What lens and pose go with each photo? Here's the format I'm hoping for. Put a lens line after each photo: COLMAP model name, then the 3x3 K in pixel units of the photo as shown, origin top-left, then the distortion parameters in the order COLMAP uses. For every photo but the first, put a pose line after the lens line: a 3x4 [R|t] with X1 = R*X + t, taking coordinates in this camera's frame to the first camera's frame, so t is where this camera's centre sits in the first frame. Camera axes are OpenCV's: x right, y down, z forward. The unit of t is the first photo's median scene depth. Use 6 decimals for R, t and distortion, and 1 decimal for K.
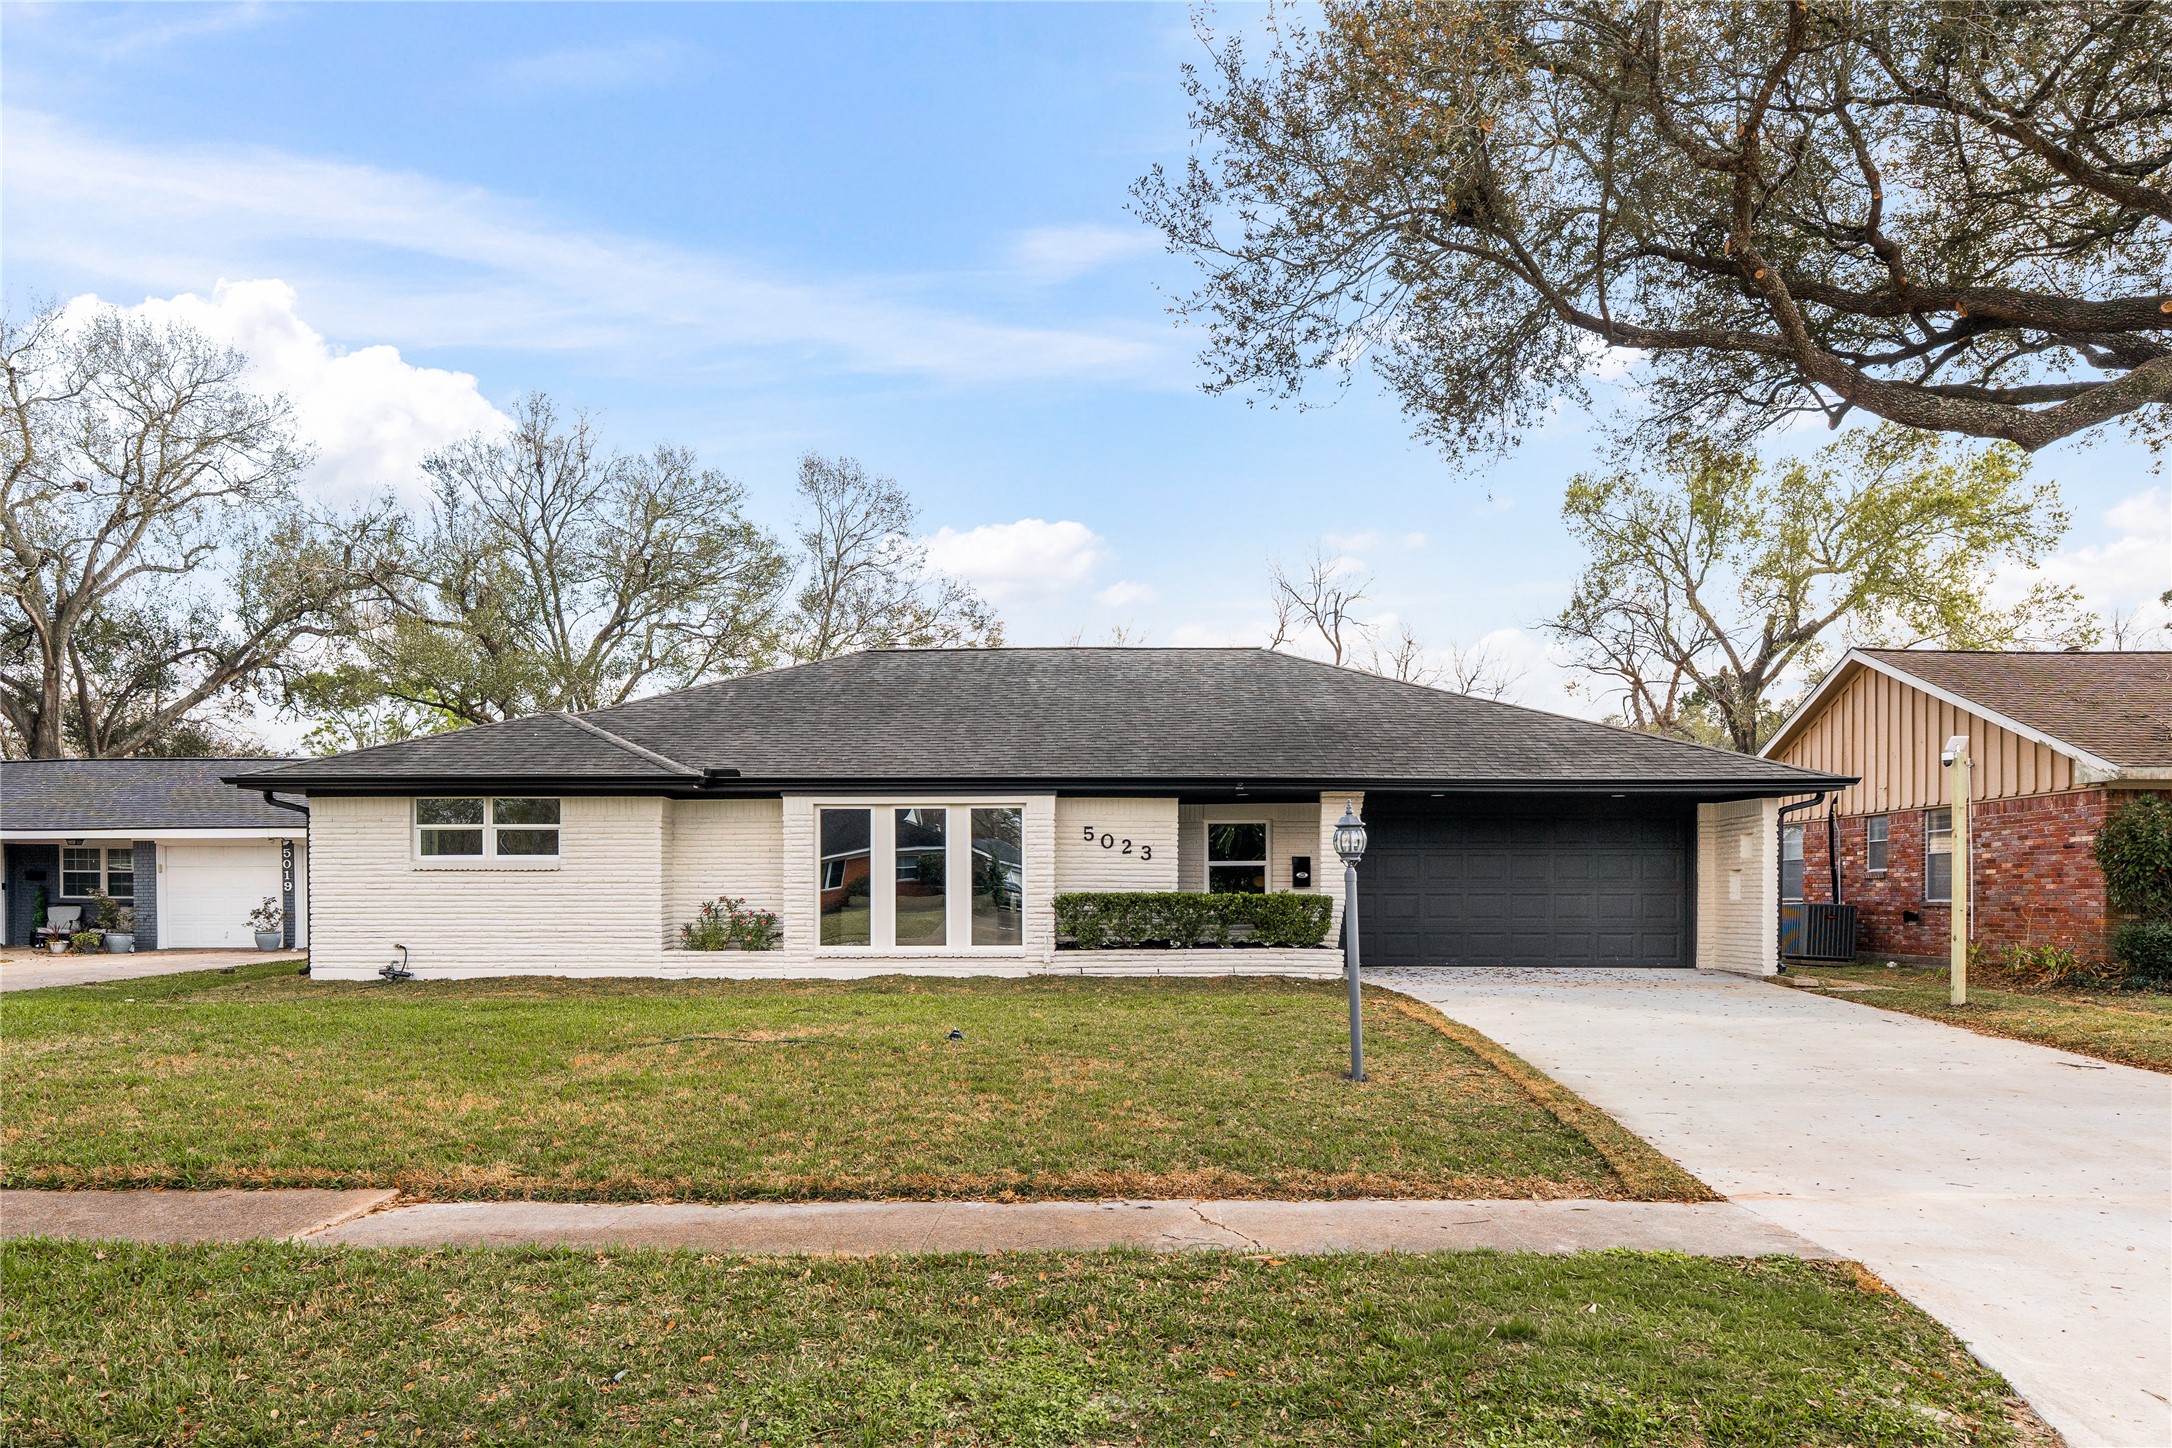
lens RADIAL K [[1107.7, 0, 1086.0], [0, 1107.7, 724.0], [0, 0, 1]] dist [-0.001701, 0.000741]
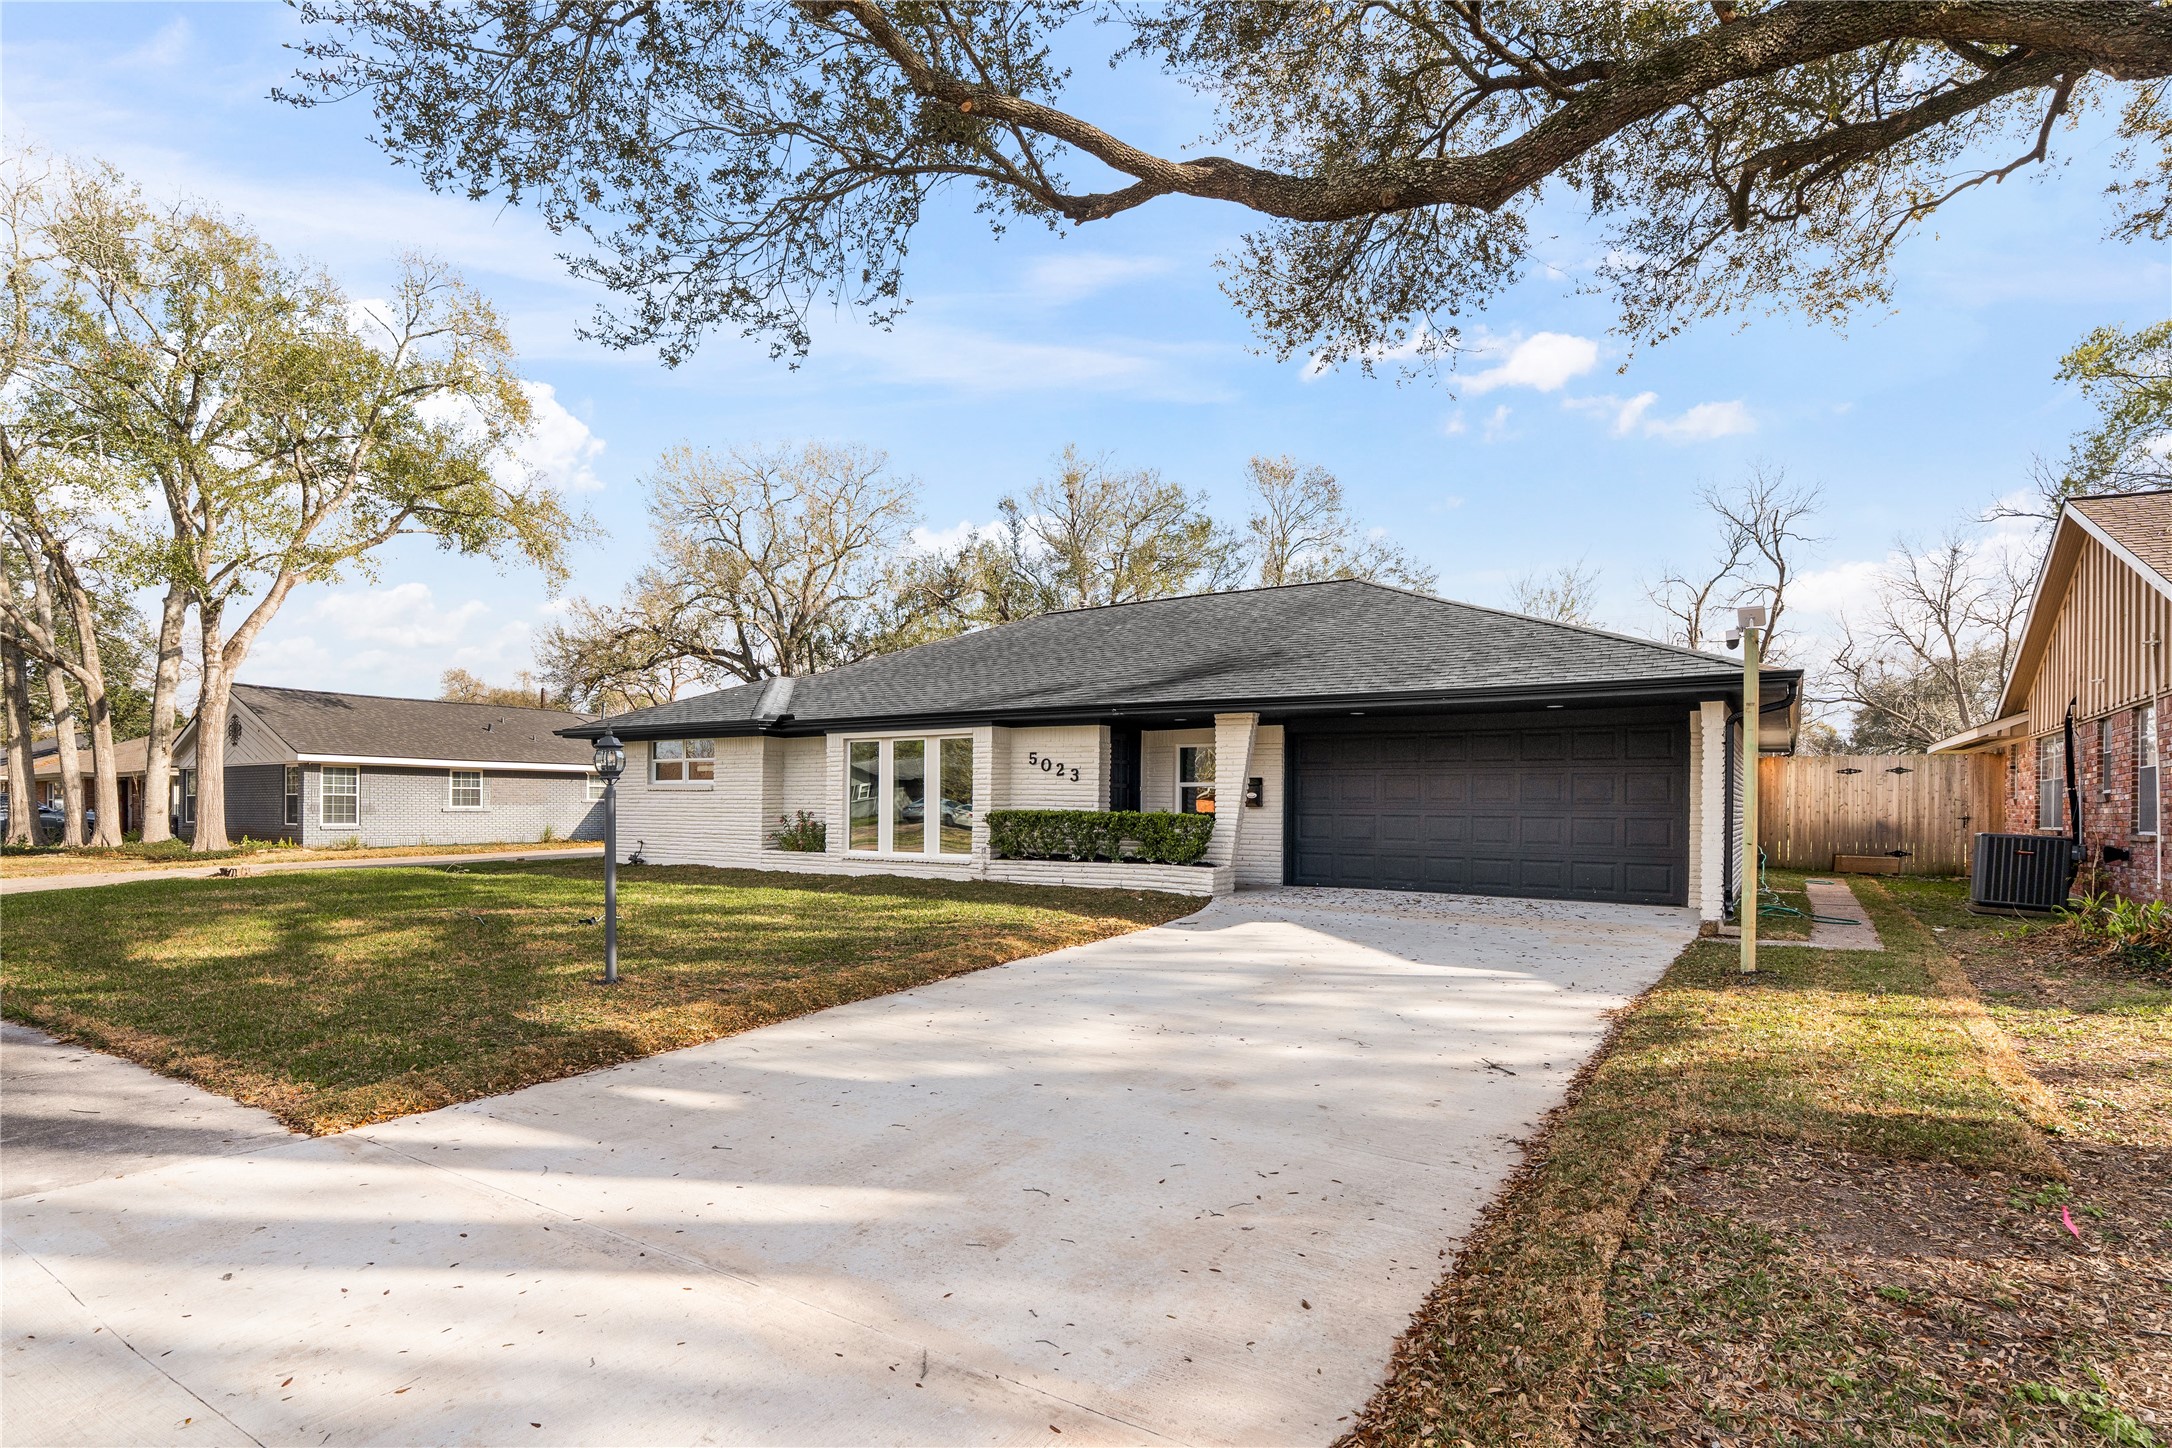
lens RADIAL K [[983.0, 0, 1074.6], [0, 983.0, 711.0], [0, 0, 1]] dist [-0.004349, -0.000335]
pose [[0.874134, -0.038738, -0.484137, 0.538848], [0.066662, 0.996950, 0.040591, 0.012583], [0.481087, -0.067756, 0.874050, 0.145554]]
